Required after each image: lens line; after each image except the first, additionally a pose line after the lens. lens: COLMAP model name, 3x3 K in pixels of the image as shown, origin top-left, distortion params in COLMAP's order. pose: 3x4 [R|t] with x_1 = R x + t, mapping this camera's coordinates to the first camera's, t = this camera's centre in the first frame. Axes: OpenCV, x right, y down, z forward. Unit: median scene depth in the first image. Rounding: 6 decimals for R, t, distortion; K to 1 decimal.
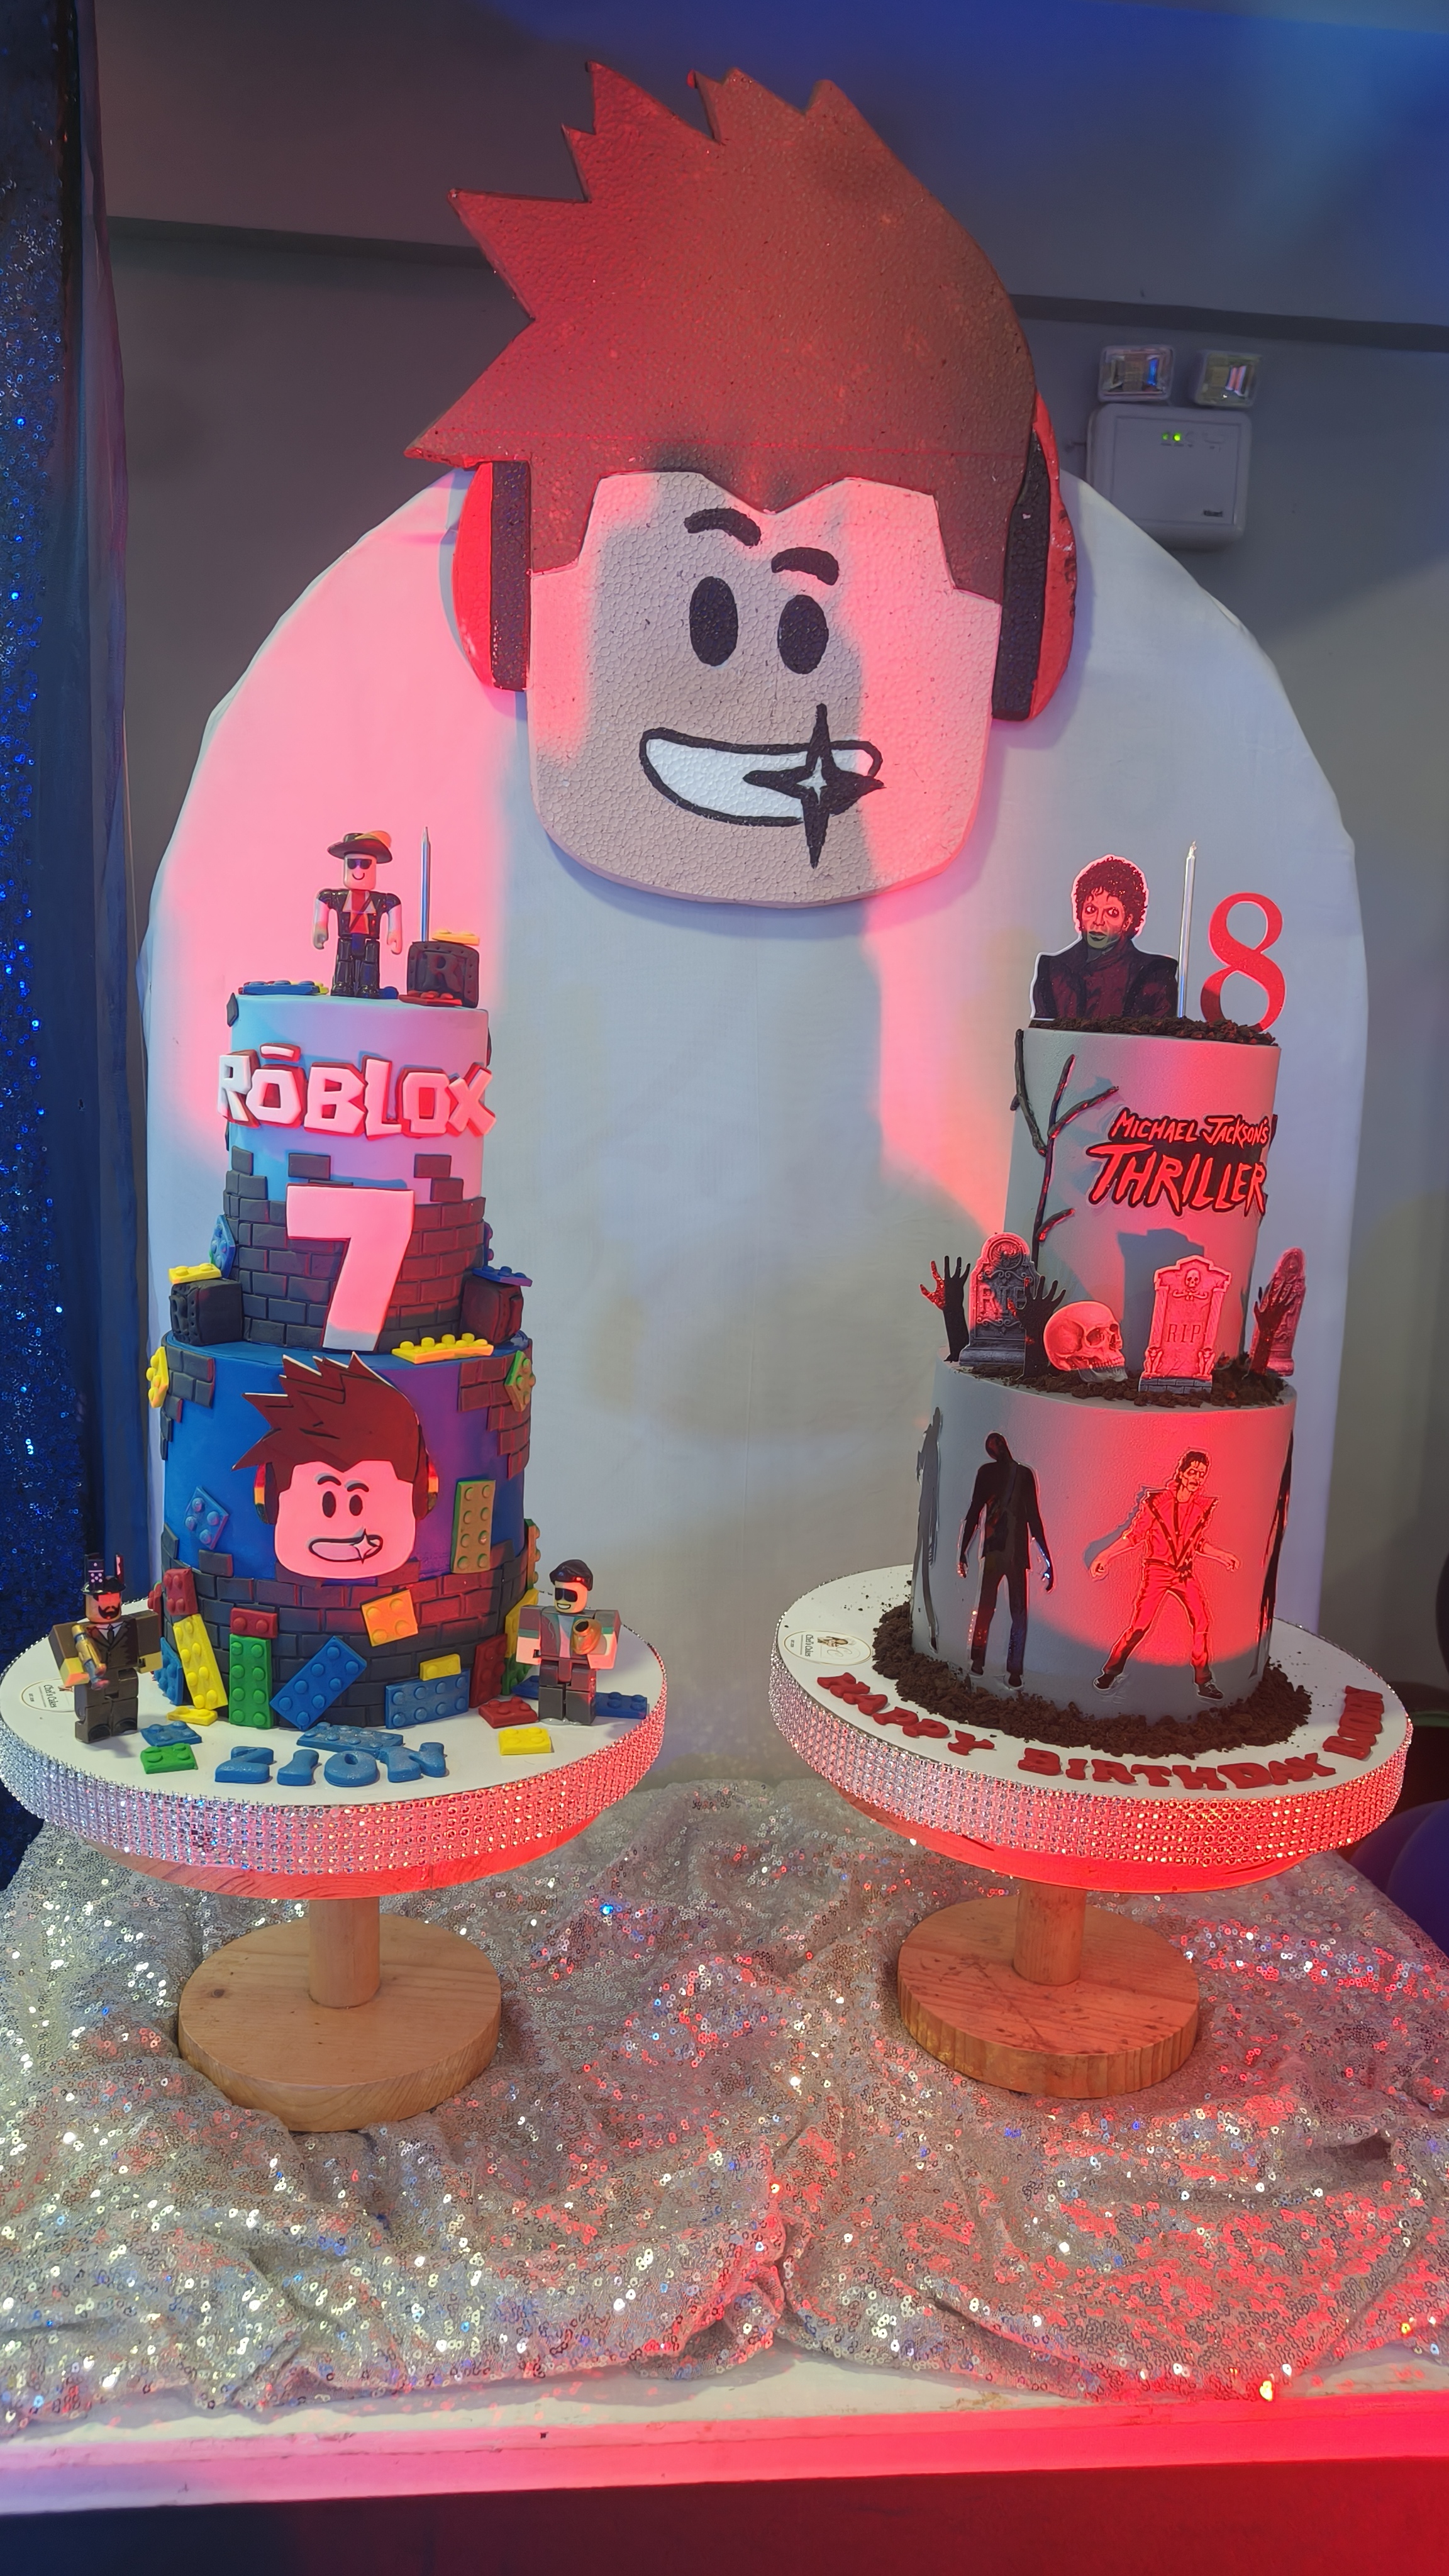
lens RADIAL K [[1860.5, 0, 635.2], [0, 1860.5, 1280.9], [0, 0, 1]] dist [-0.008126, -0.003239]
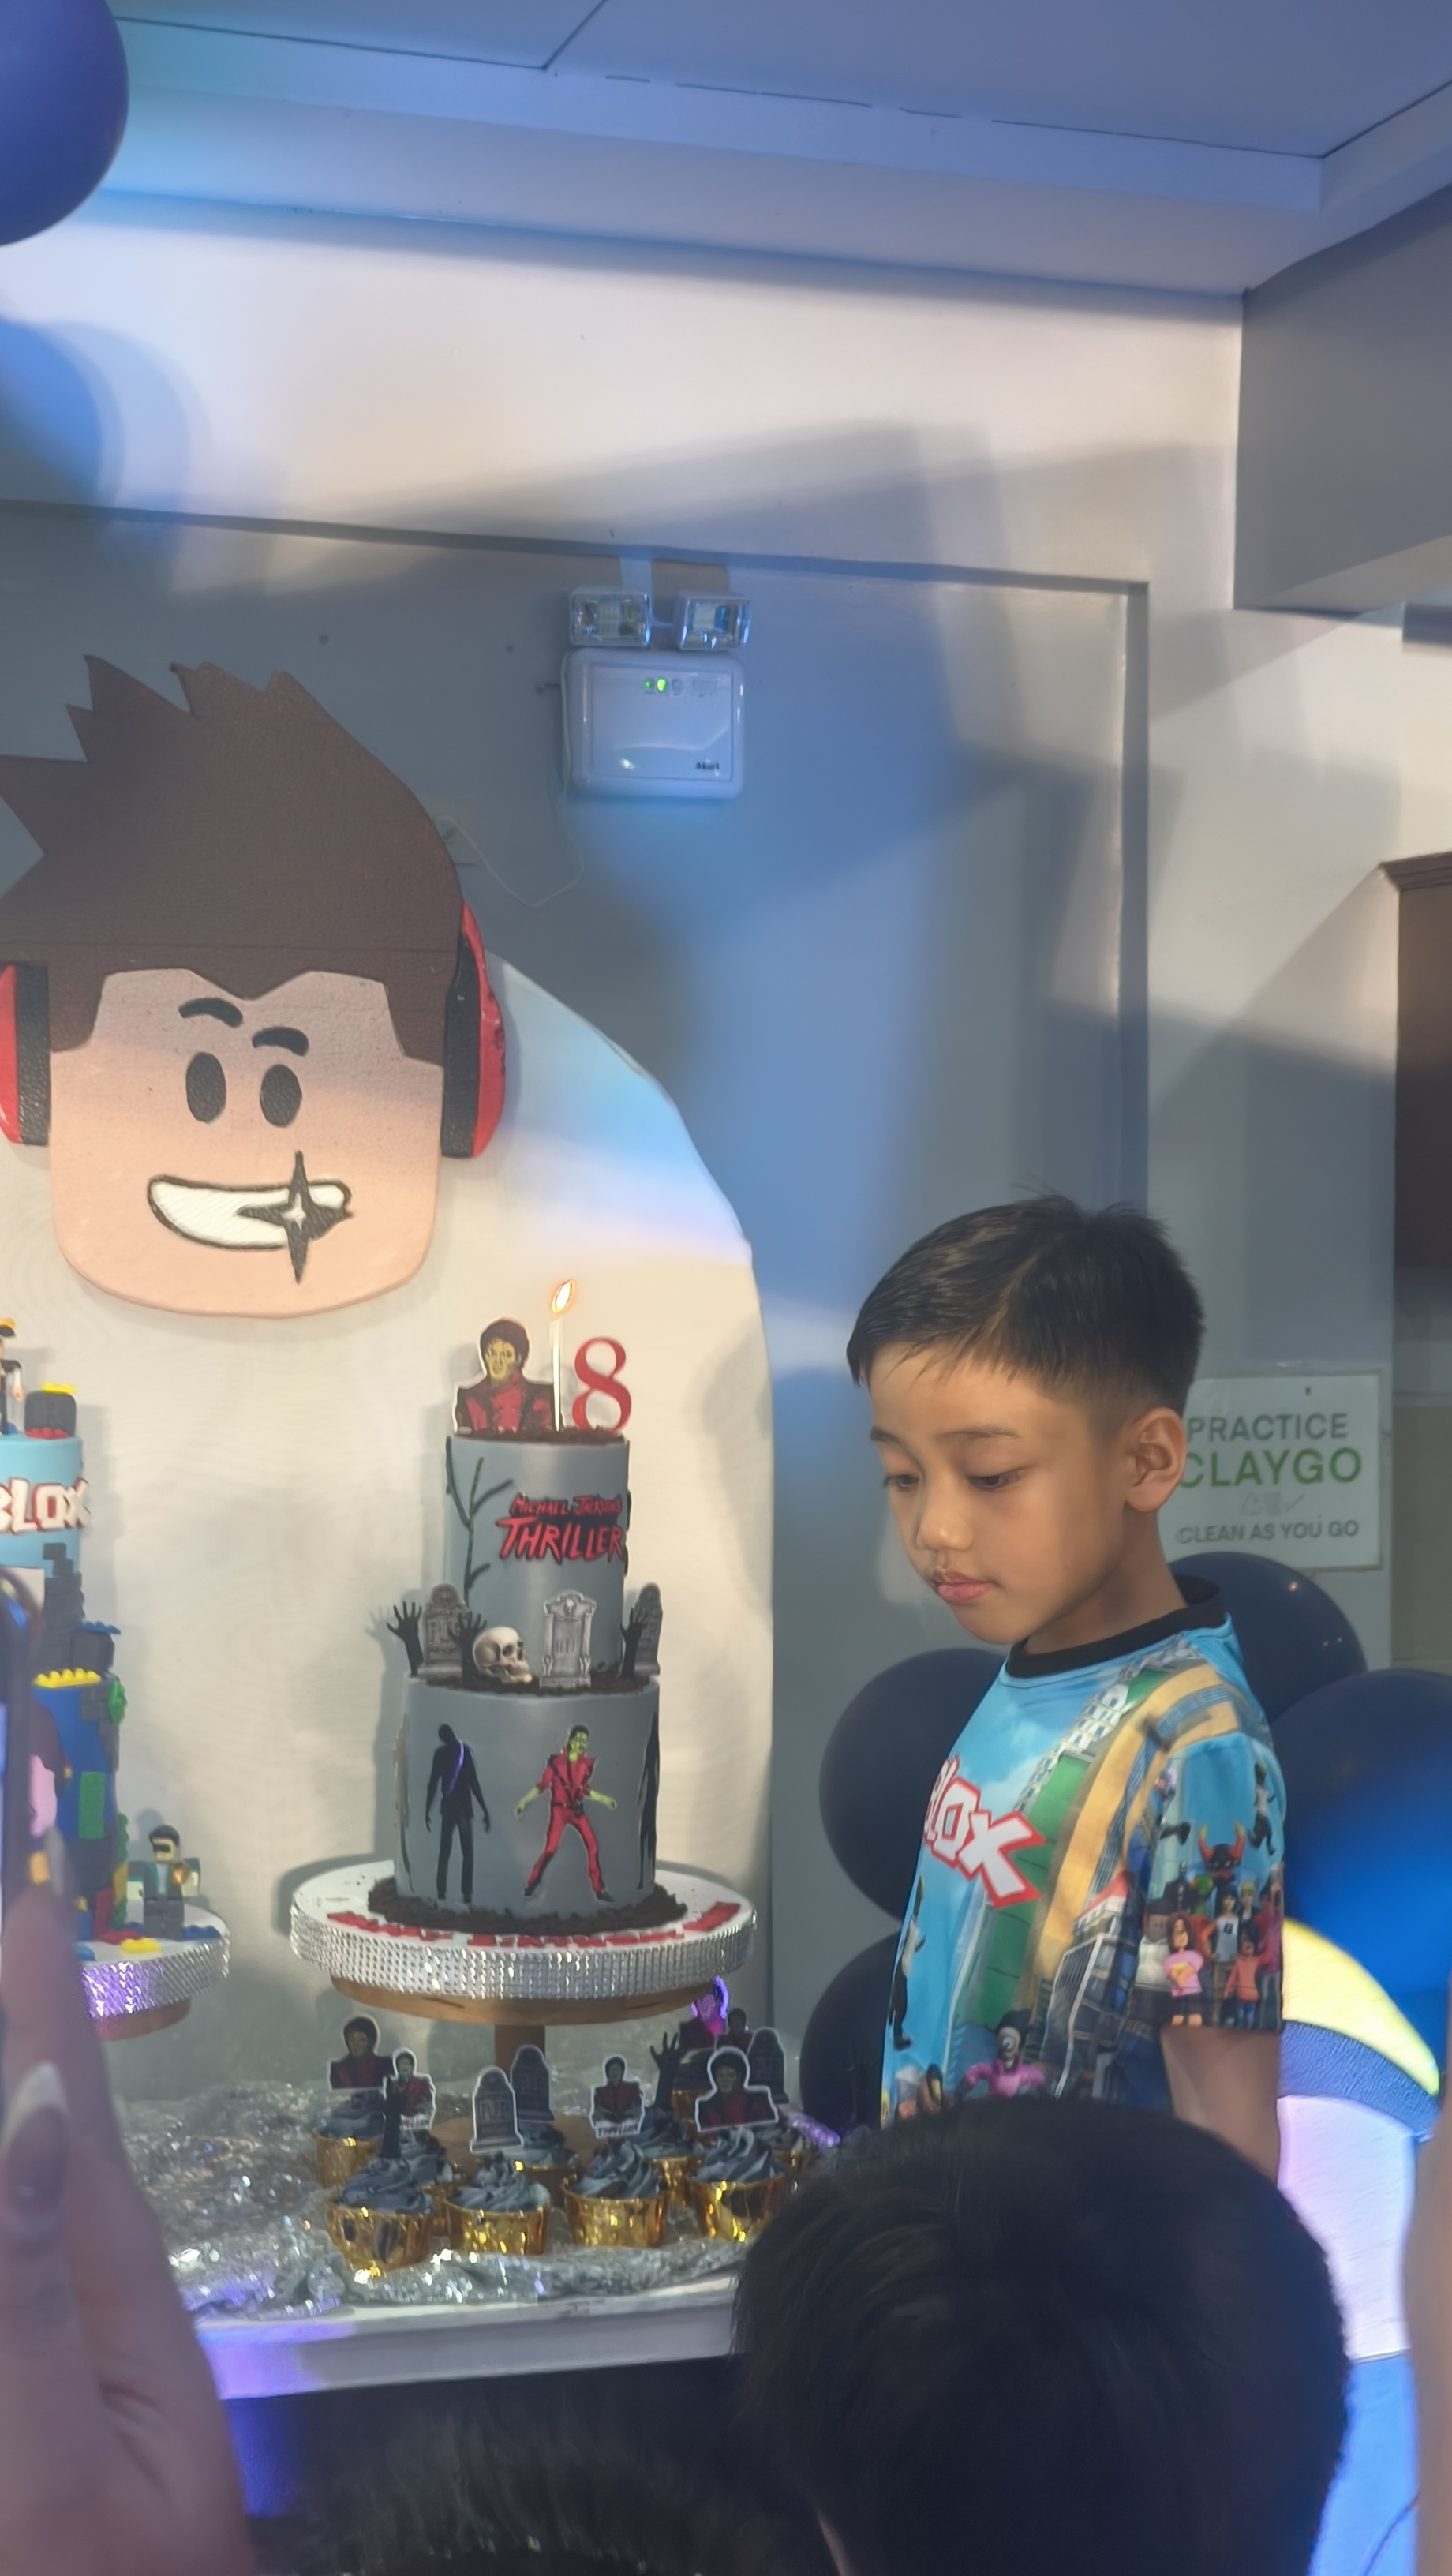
lens RADIAL K [[3740.9, 0, 736.8], [0, 3740.9, 1345.3], [0, 0, 1]] dist [-0.029536, 0.659782]
pose [[0.977762, -0.035269, 0.206732, -0.168950], [0.055527, 0.994114, -0.093026, 0.072741], [-0.202234, 0.102436, 0.973965, -1.861572]]
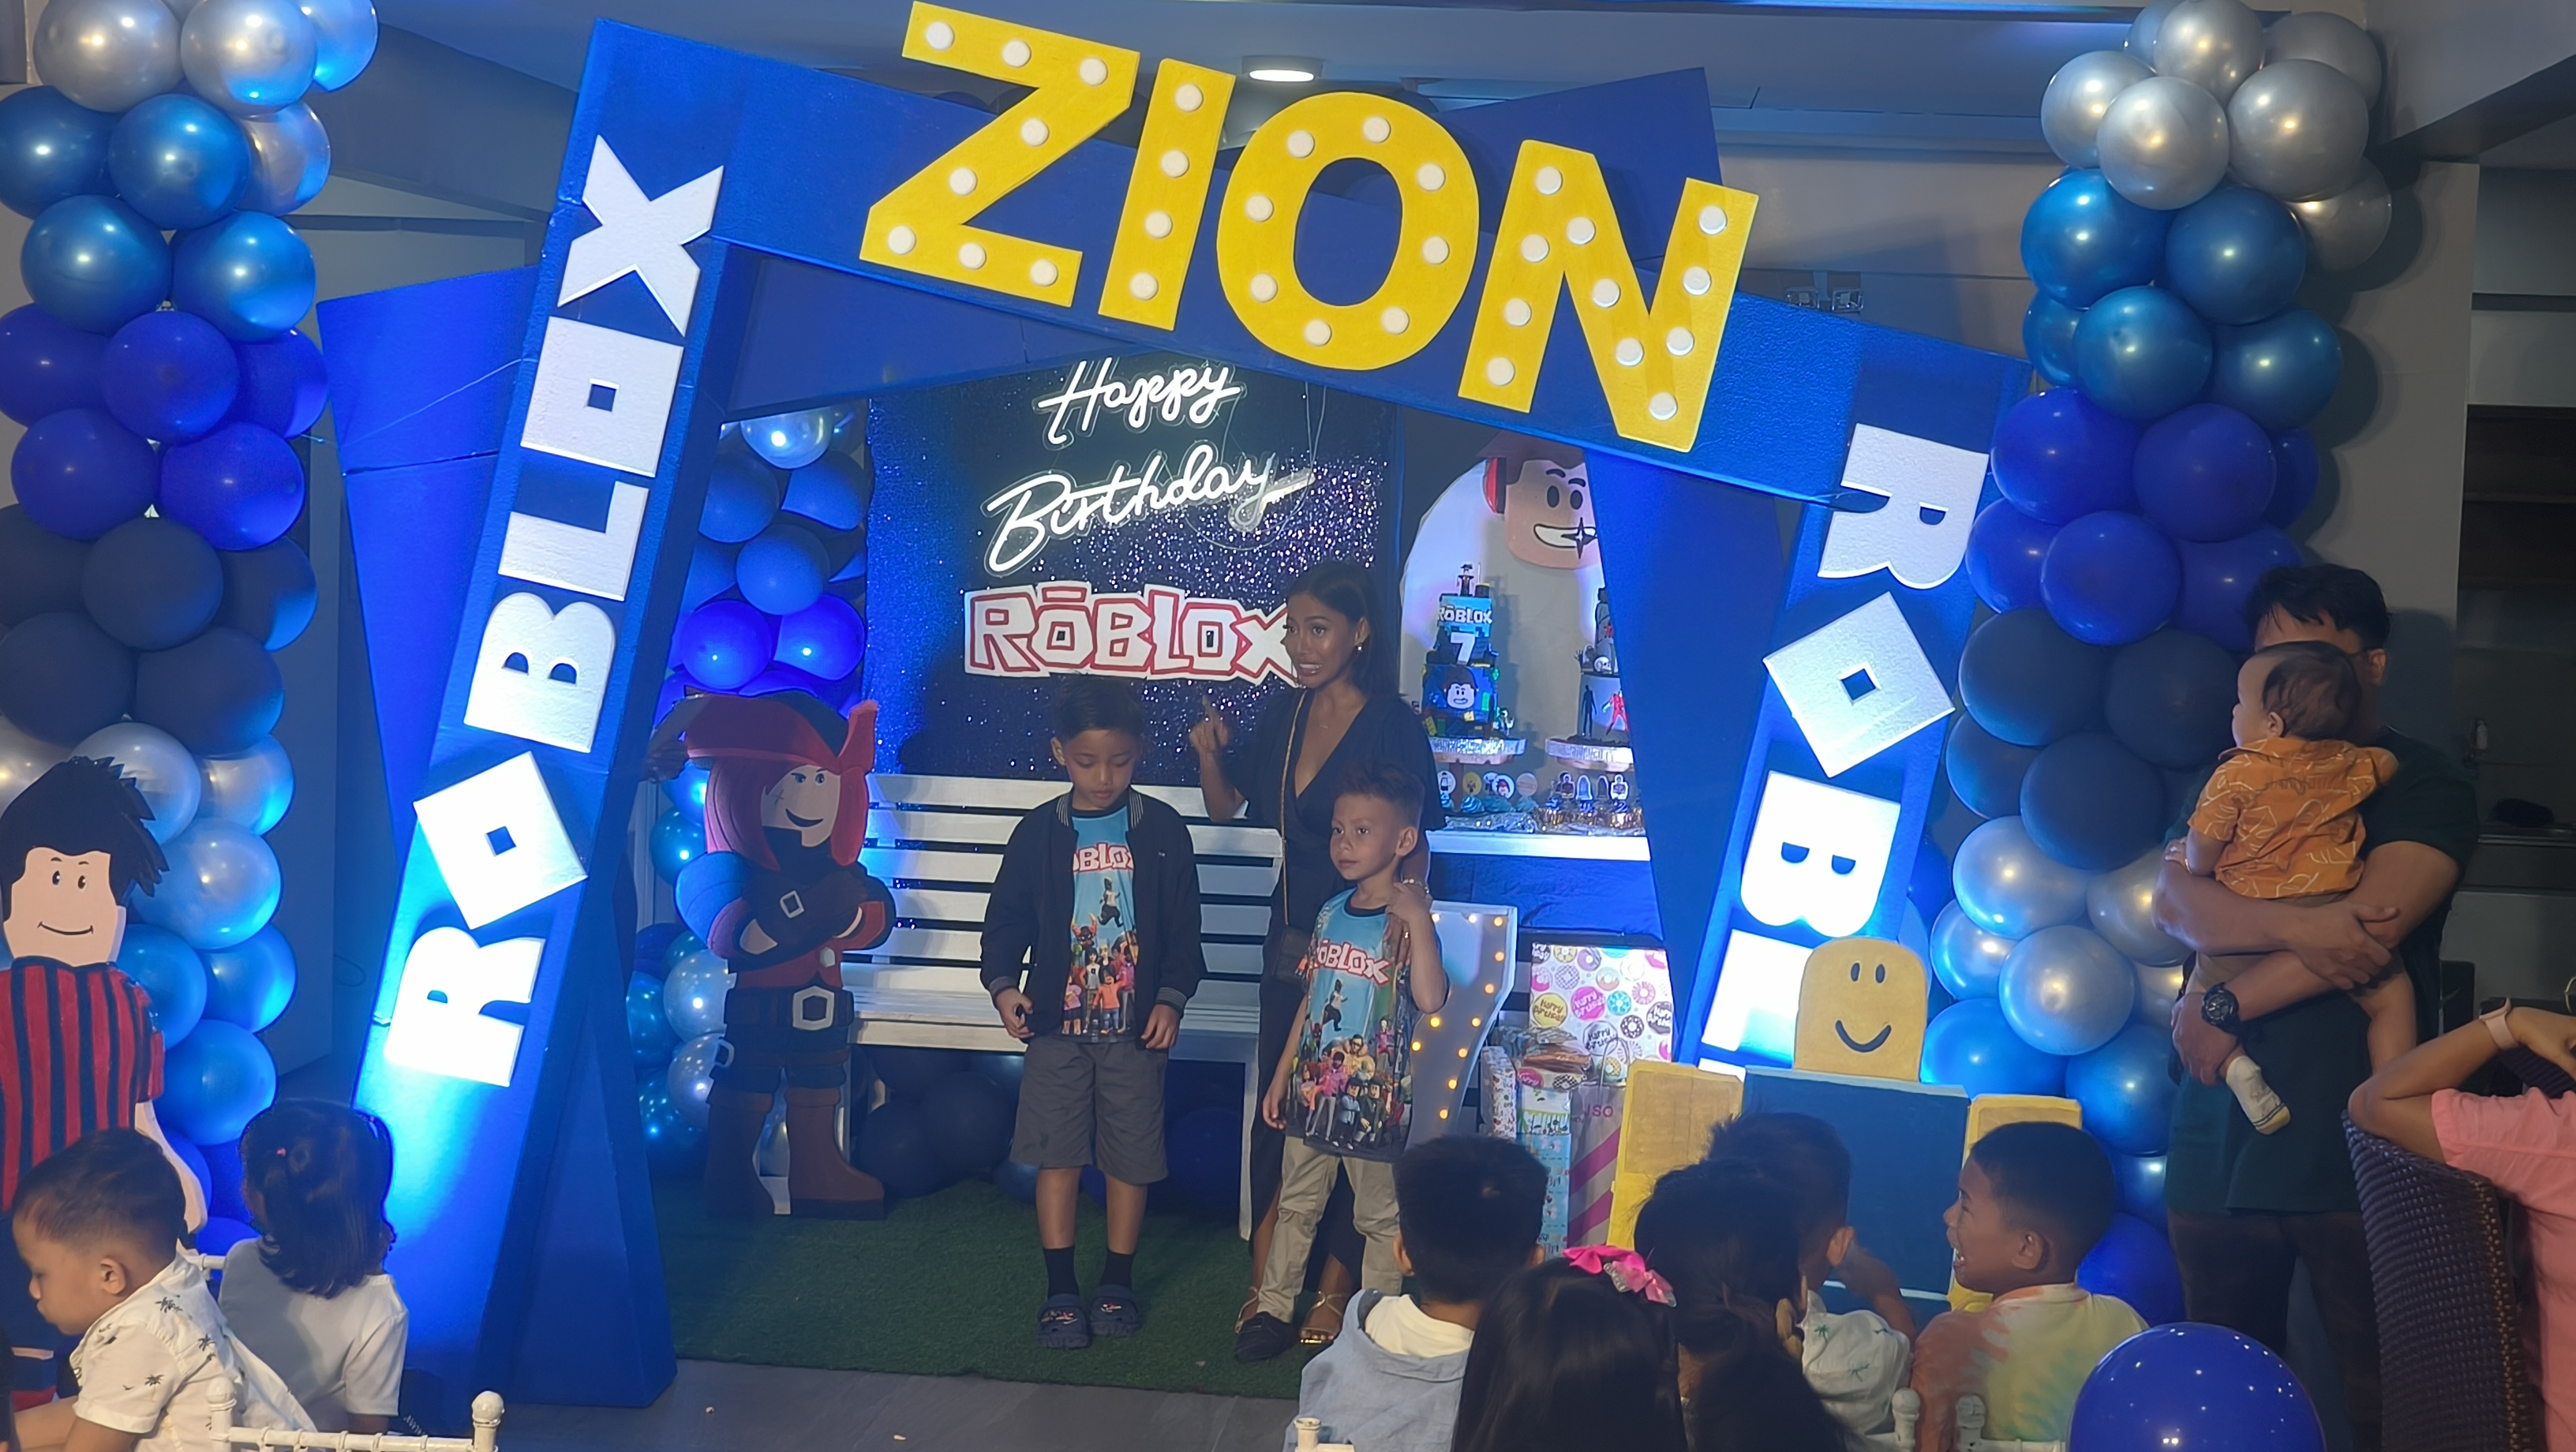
lens RADIAL K [[3740.9, 0, 1288.0], [0, 3740.9, 726.0], [0, 0, 1]] dist [-0.029536, 0.659782]
pose [[0.987761, 0.009569, -0.155683, 0.948523], [-0.022518, 0.996409, -0.081623, 1.022955], [0.154343, 0.084130, 0.984429, -8.920310]]
